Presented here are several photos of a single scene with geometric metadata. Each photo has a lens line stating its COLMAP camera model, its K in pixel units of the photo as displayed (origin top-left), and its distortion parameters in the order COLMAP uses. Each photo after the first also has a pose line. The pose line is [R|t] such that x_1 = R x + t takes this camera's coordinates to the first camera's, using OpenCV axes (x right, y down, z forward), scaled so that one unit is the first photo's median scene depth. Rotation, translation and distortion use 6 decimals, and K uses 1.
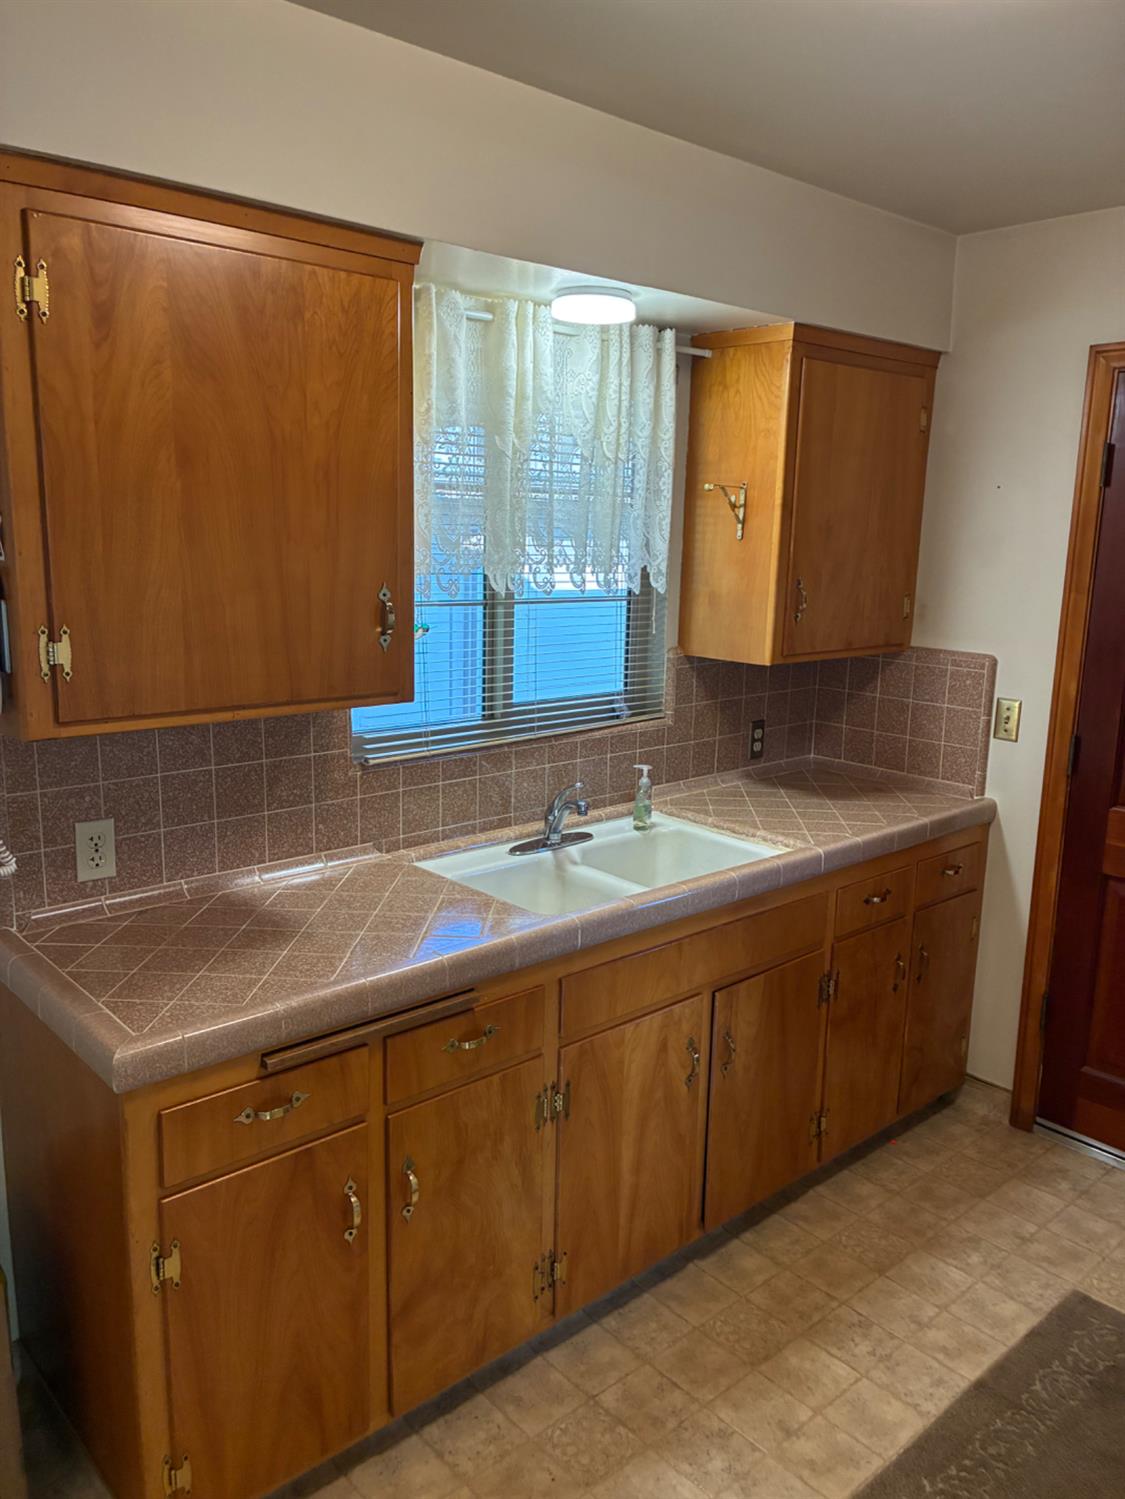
lens RADIAL K [[1143.4, 0, 555.9], [0, 1143.4, 755.3], [0, 0, 1]] dist [0.089064, -0.137098]
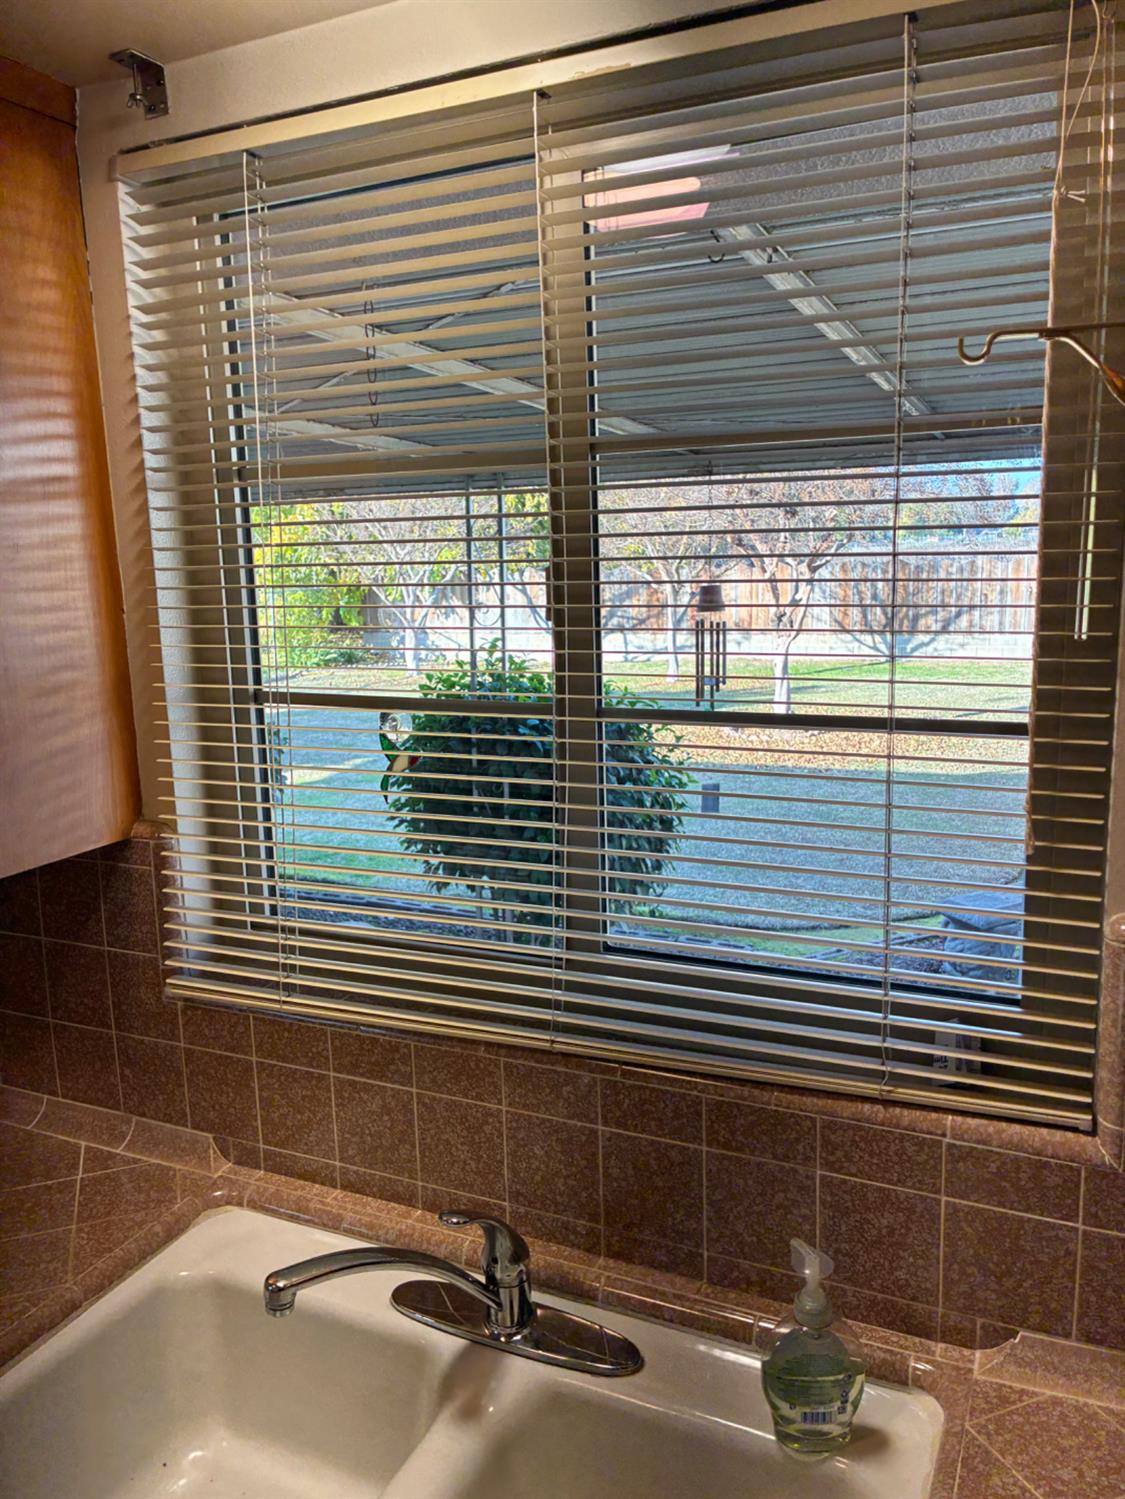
lens RADIAL K [[1126.3, 0, 562.5], [0, 1126.3, 749.5], [0, 0, 1]] dist [0.009527, 0.001858]
pose [[0.404088, 0.127145, -0.905840, 0.352776], [-0.145118, 0.986662, 0.073753, -0.160564], [0.903135, 0.101651, 0.417149, 0.879347]]
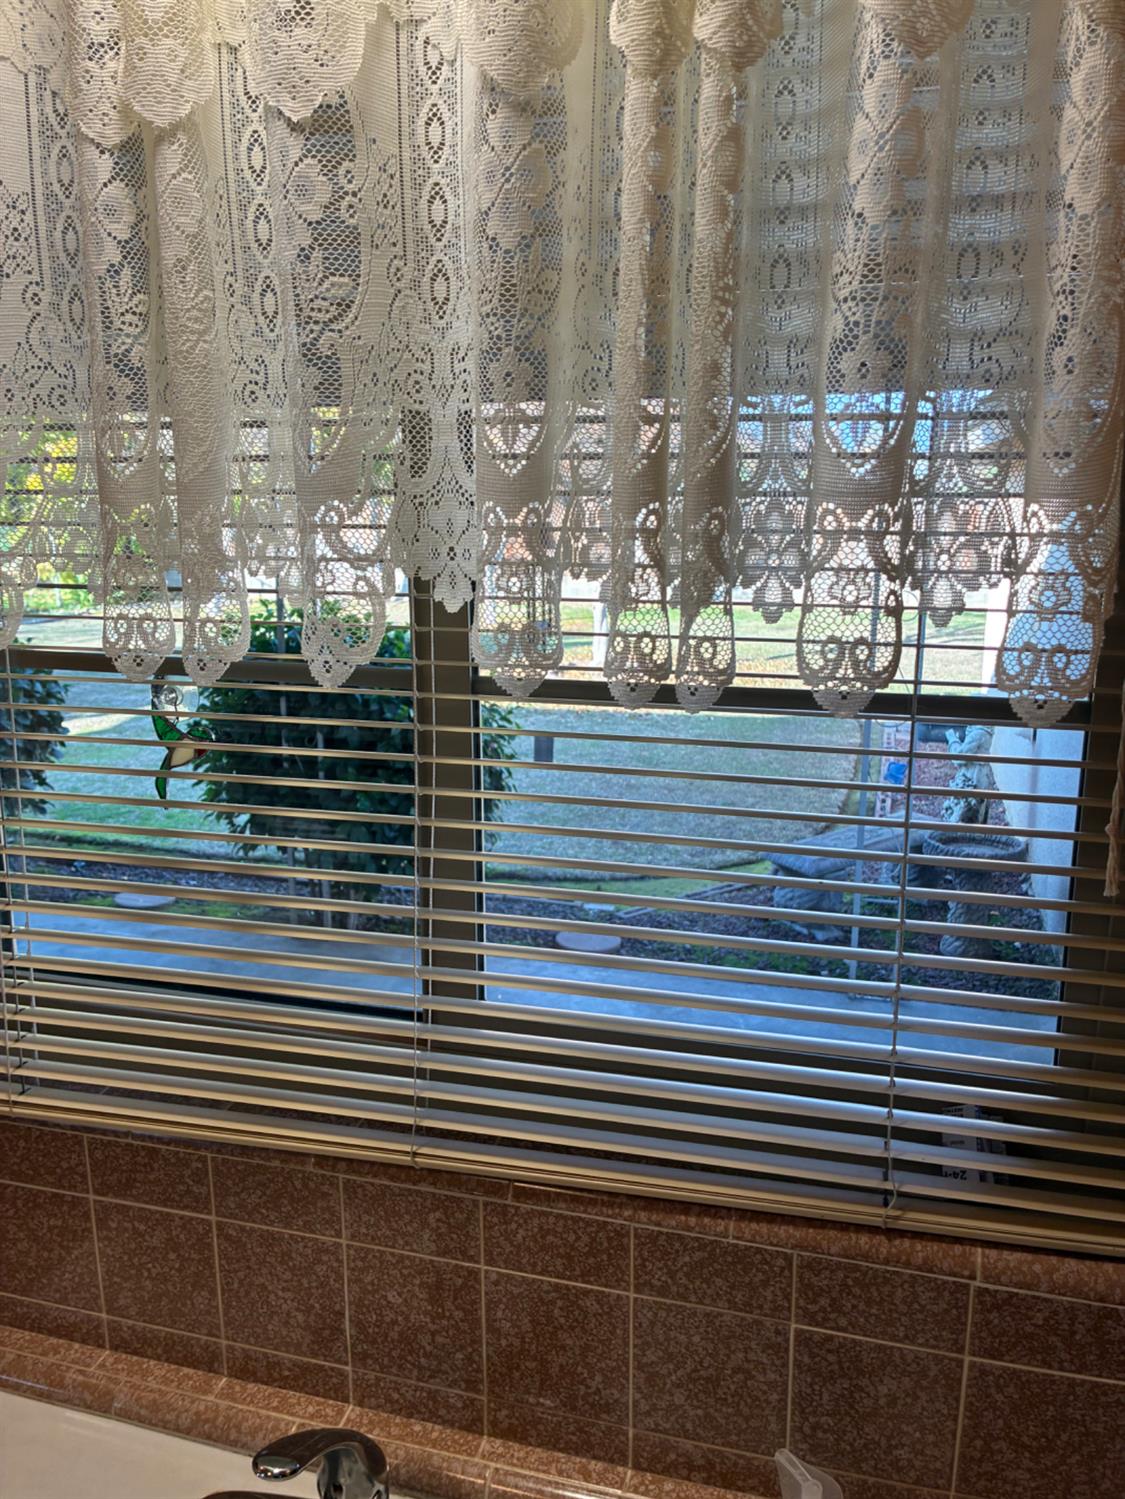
lens RADIAL K [[1143.4, 0, 555.9], [0, 1143.4, 755.3], [0, 0, 1]] dist [0.089064, -0.137098]
pose [[0.540423, 0.169970, -0.824047, 0.234675], [-0.149091, 0.983230, 0.105027, -0.161727], [0.828079, 0.066099, 0.556701, 0.918029]]
